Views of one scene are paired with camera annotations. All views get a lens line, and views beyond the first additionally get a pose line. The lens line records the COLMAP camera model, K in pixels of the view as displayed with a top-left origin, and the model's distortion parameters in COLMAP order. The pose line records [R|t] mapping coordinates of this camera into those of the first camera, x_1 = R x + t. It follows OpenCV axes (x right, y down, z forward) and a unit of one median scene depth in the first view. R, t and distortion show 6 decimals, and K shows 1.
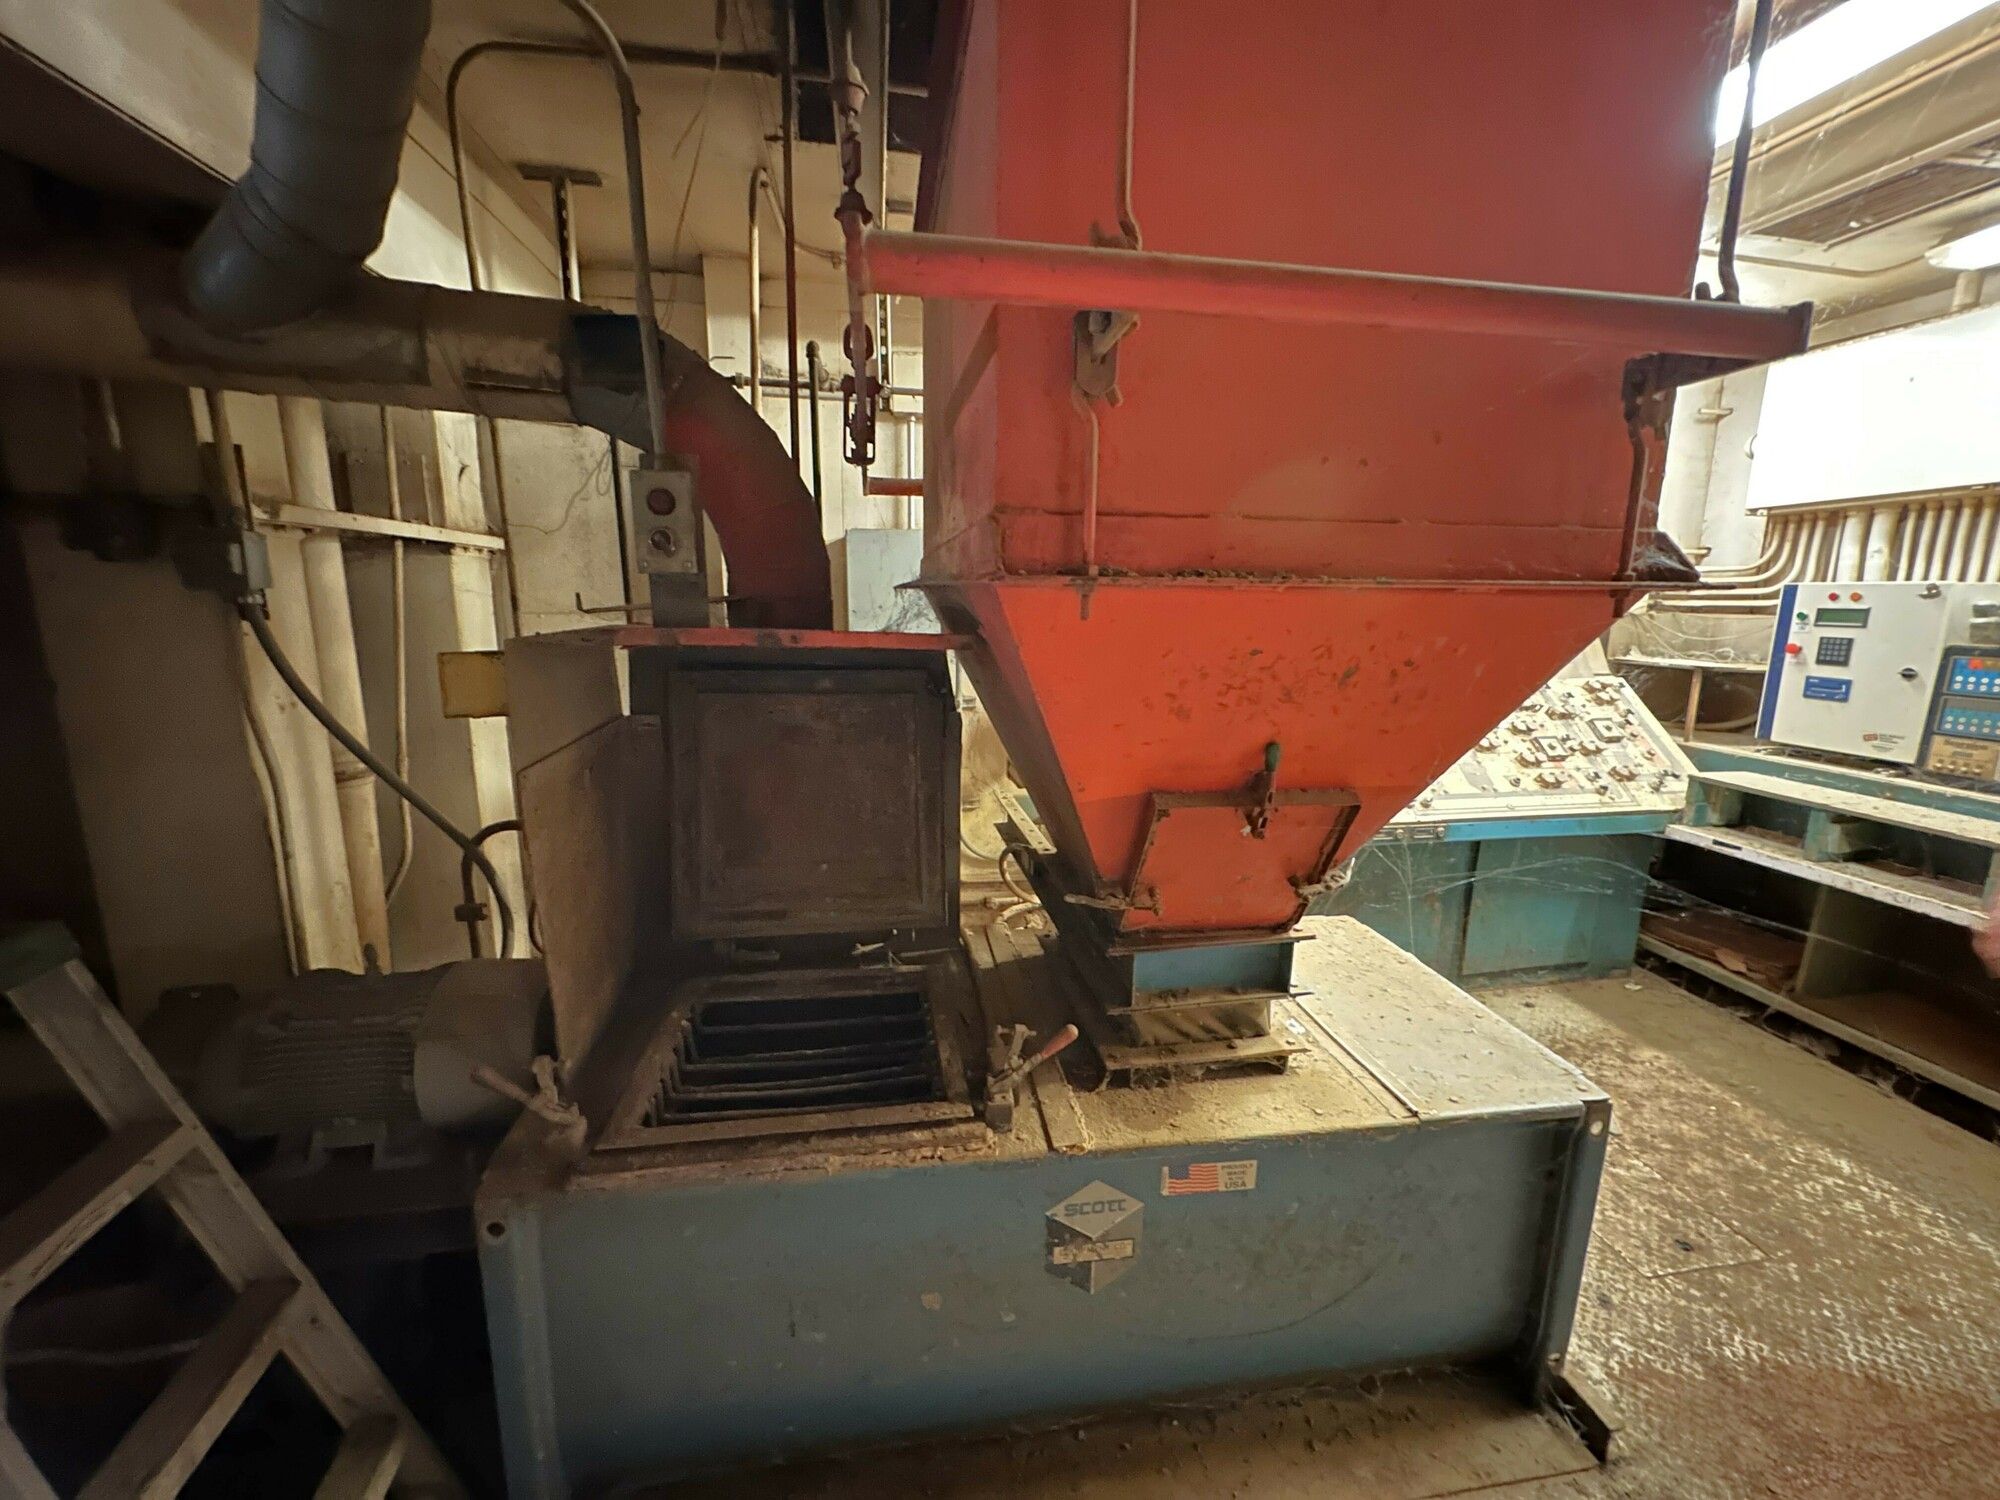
lens RADIAL K [[803.3, 0, 1000.0], [0, 803.3, 750.0], [0, 0, 1]] dist [-0.000911, -0.000349]
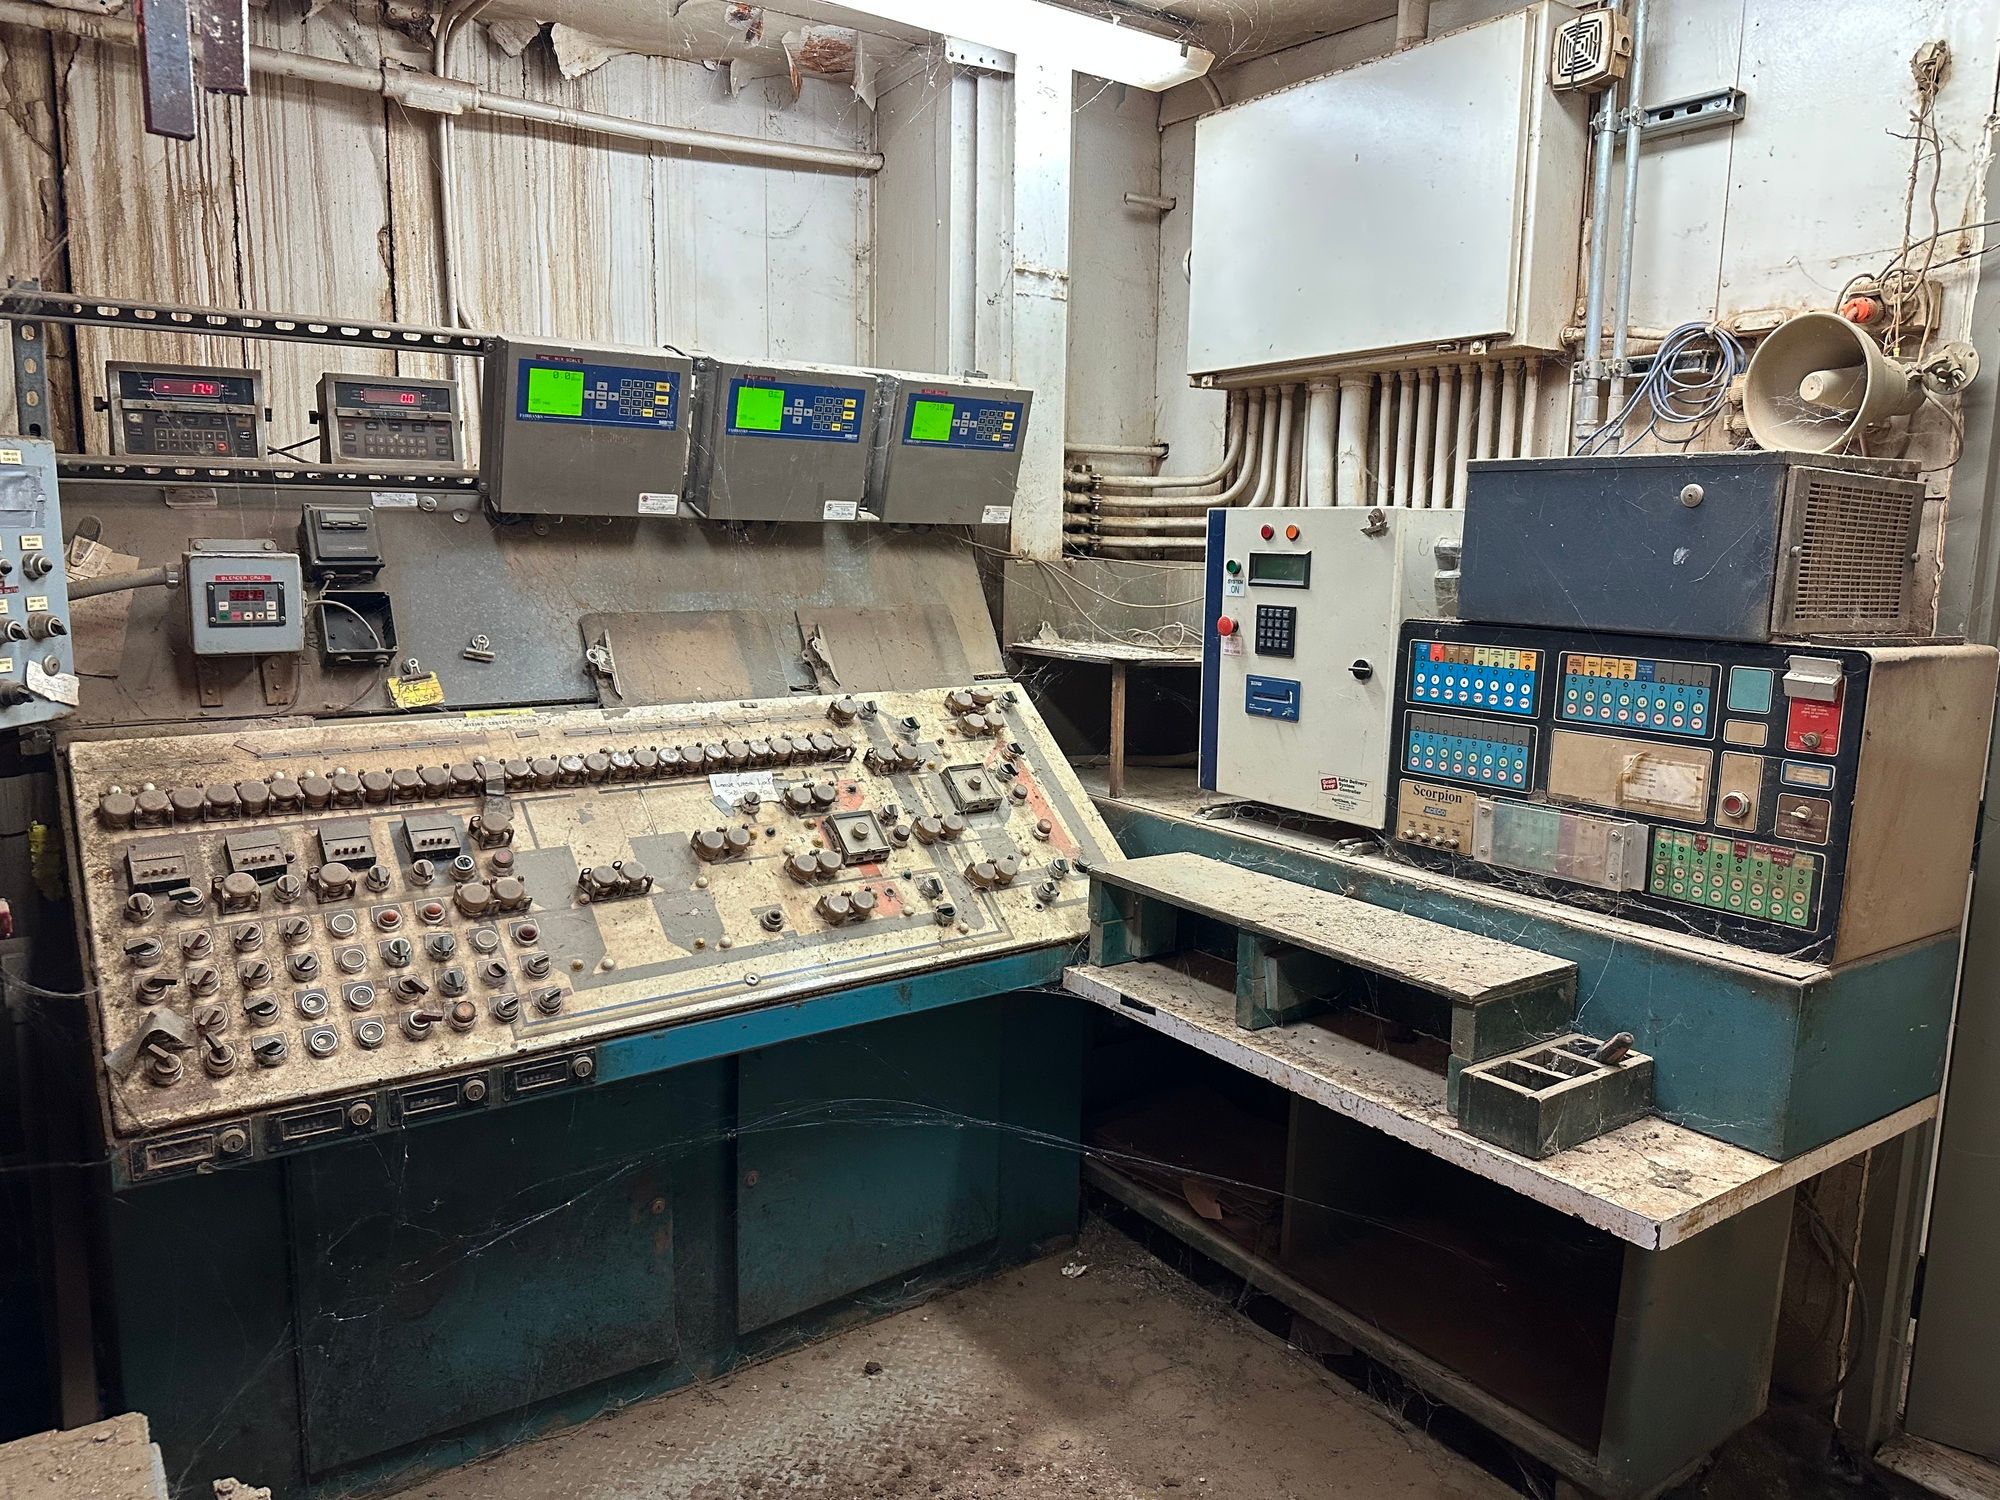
lens RADIAL K [[1407.0, 0, 999.8], [0, 1407.0, 759.2], [0, 0, 1]] dist [0.092839, -0.000420]
pose [[0.898222, -0.066734, 0.434447, 0.404425], [0.075479, 0.997143, -0.002886, -0.042601], [-0.433014, 0.035384, 0.900693, 0.188467]]
